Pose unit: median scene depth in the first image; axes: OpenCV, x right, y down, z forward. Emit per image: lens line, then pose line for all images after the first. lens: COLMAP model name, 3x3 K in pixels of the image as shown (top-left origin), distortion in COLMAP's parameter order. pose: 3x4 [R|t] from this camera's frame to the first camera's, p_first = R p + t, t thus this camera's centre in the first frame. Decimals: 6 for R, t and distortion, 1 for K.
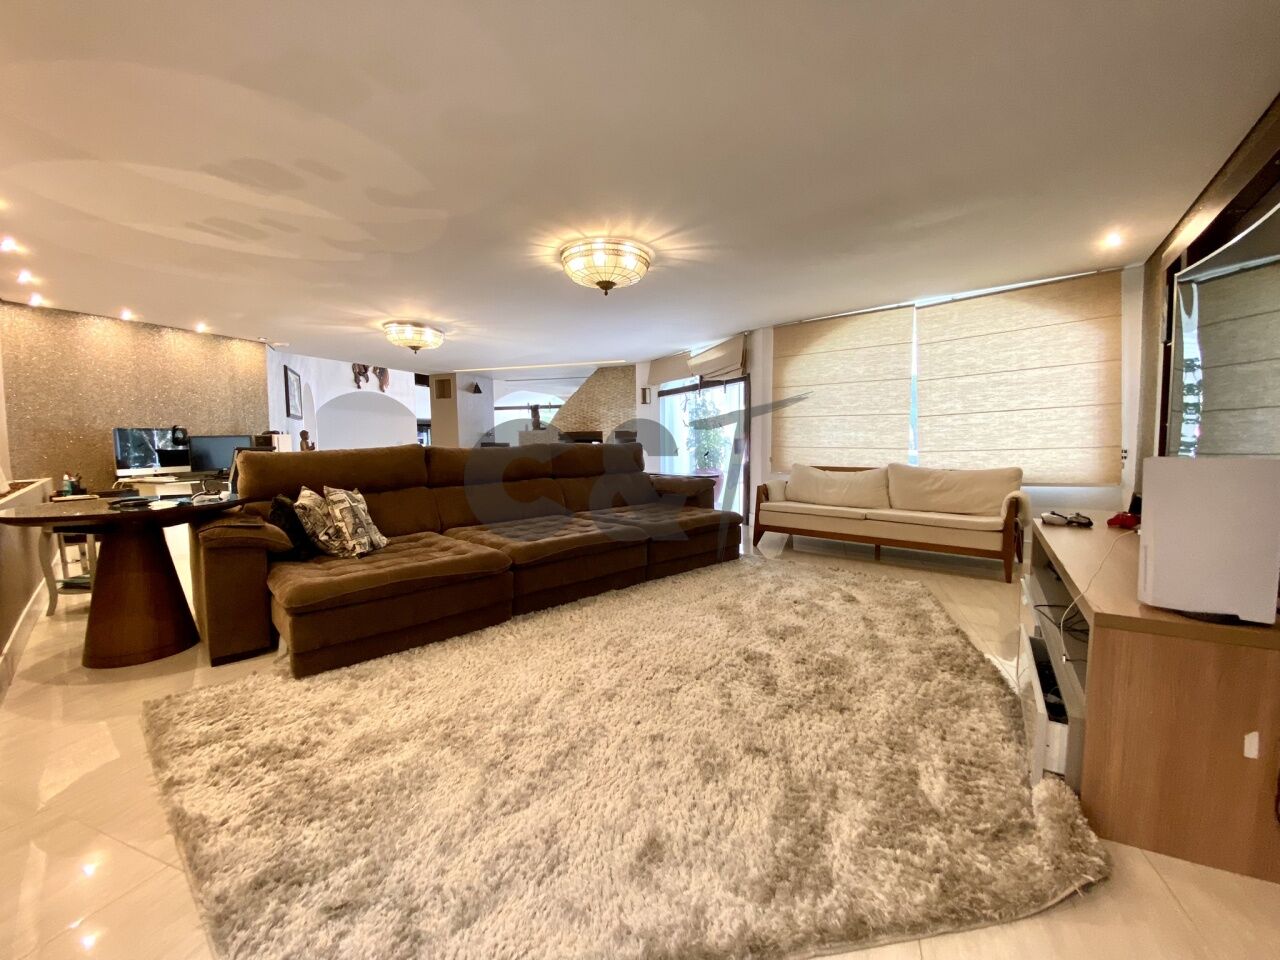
lens RADIAL K [[521.2, 0, 640.0], [0, 521.2, 480.0], [0, 0, 1]] dist [0.019727, -0.020428]
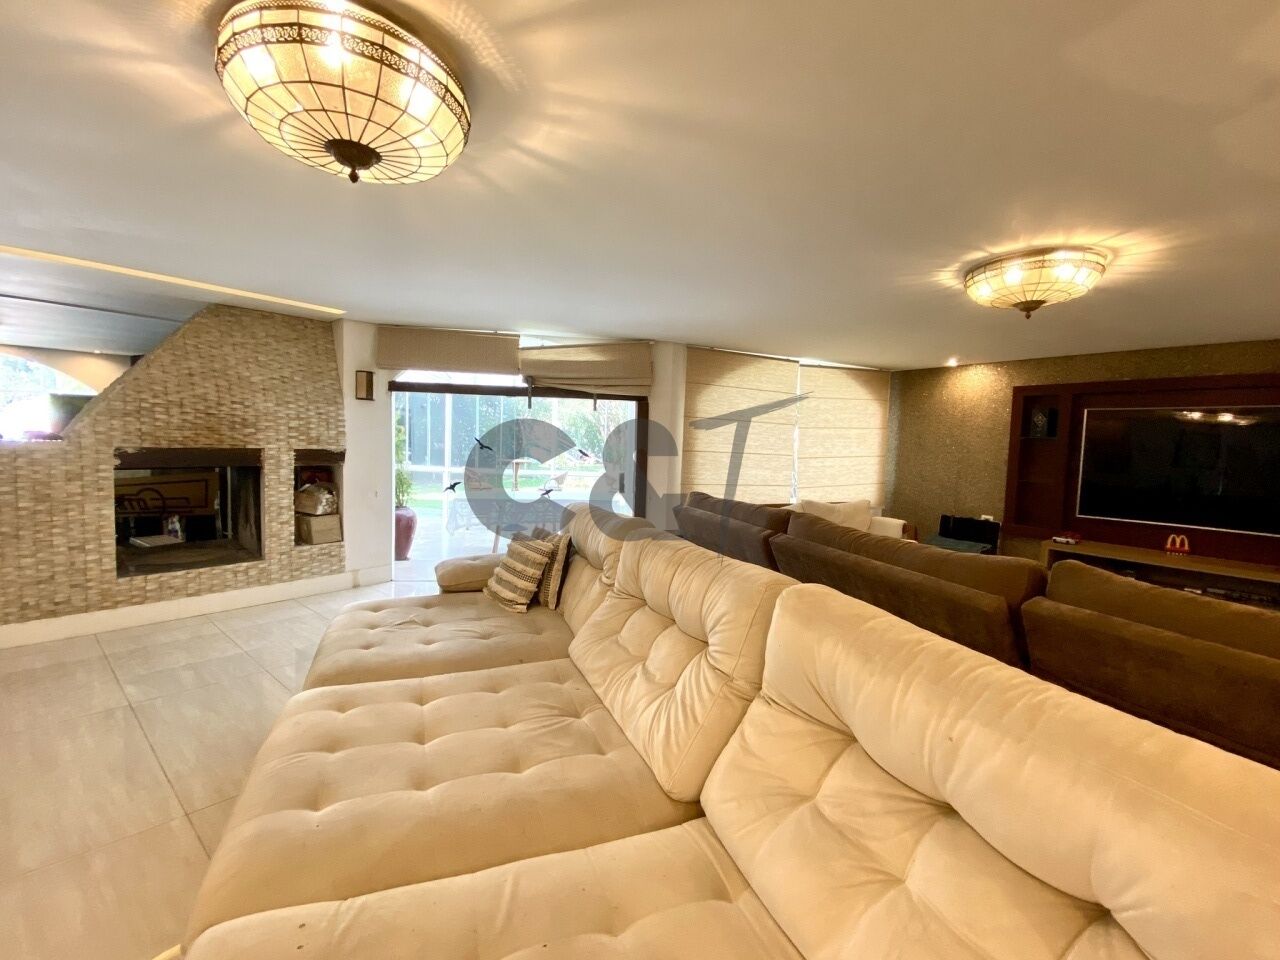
lens RADIAL K [[521.2, 0, 640.0], [0, 521.2, 480.0], [0, 0, 1]] dist [0.019727, -0.020428]
pose [[0.342895, -0.051955, 0.937936, -0.552023], [0.029273, 0.998575, 0.044613, -0.108547], [-0.938918, 0.012158, 0.343927, 0.748550]]
